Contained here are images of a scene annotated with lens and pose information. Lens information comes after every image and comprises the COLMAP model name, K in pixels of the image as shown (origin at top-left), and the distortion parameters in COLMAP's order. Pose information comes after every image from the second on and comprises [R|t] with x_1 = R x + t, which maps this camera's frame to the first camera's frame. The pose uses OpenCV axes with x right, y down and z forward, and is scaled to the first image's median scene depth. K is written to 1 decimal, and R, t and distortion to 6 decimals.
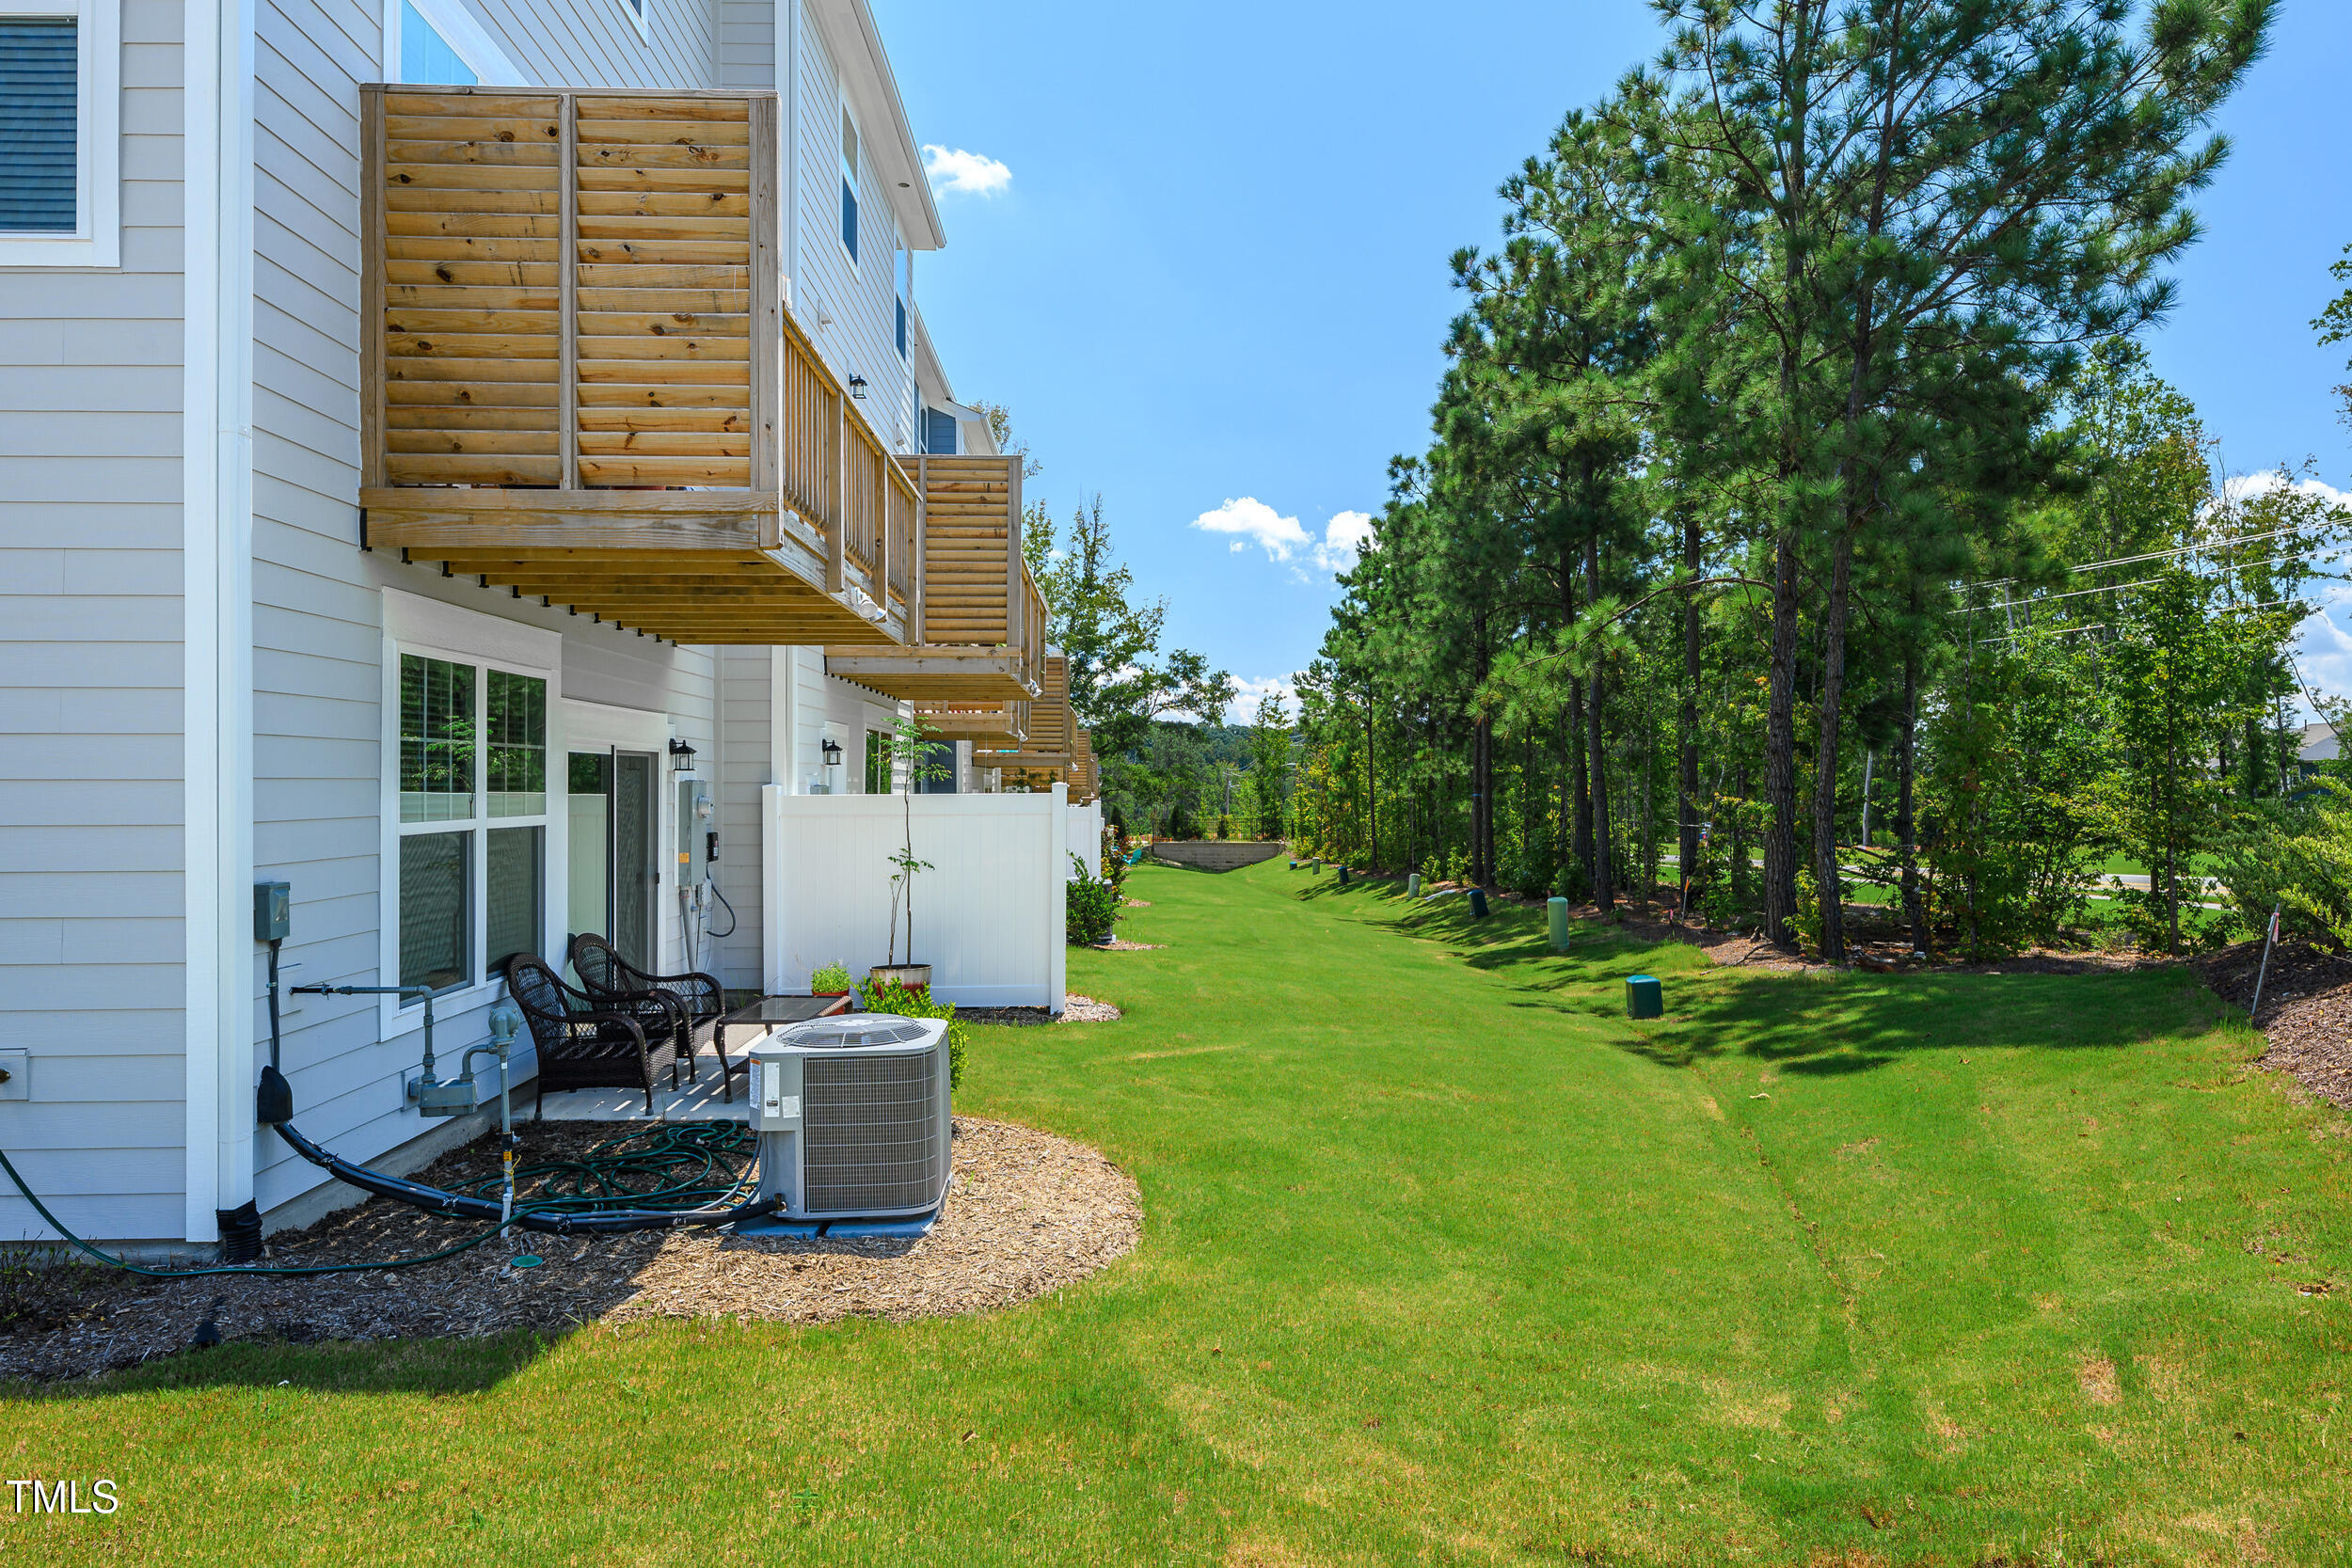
lens RADIAL K [[1367.1, 0, 1176.0], [0, 1367.1, 784.0], [0, 0, 1]] dist [-0.005651, -0.000122]
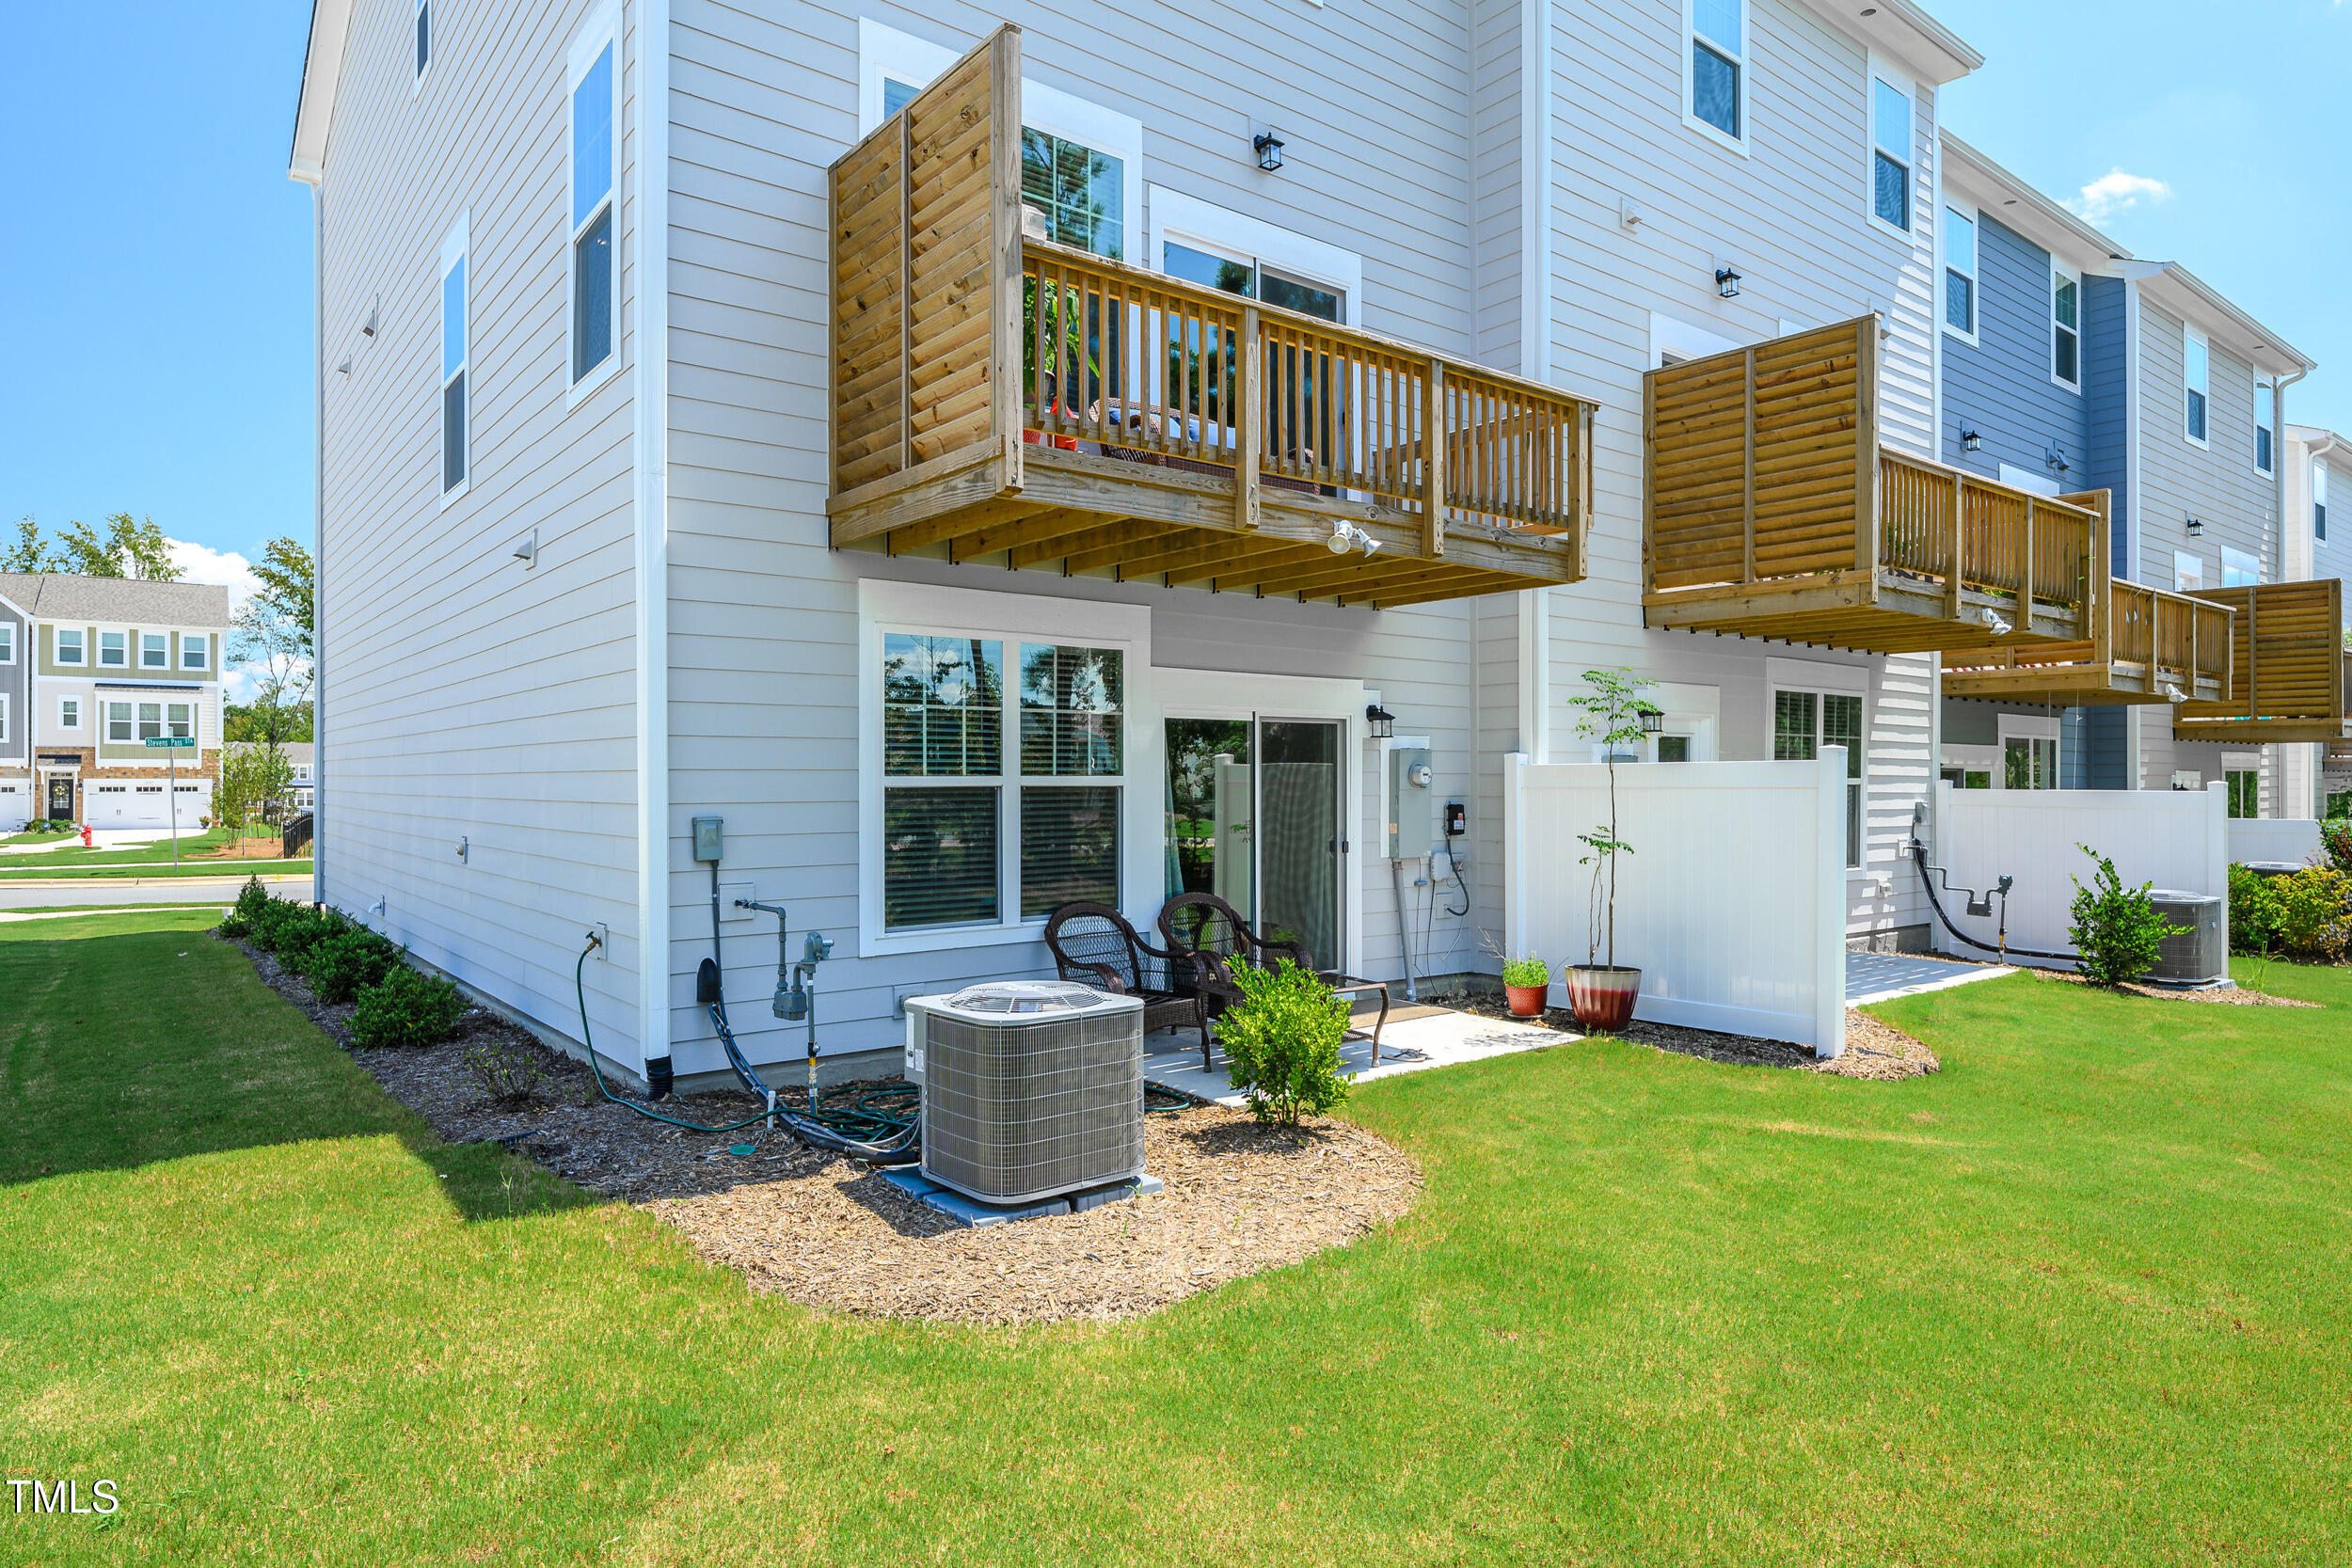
lens RADIAL K [[1367.1, 0, 1176.0], [0, 1367.1, 784.0], [0, 0, 1]] dist [-0.005651, -0.000122]
pose [[0.589279, 0.004694, -0.807916, 0.568368], [-0.000021, 0.999983, 0.005795, 0.029781], [0.807930, -0.003397, 0.589269, 0.526900]]
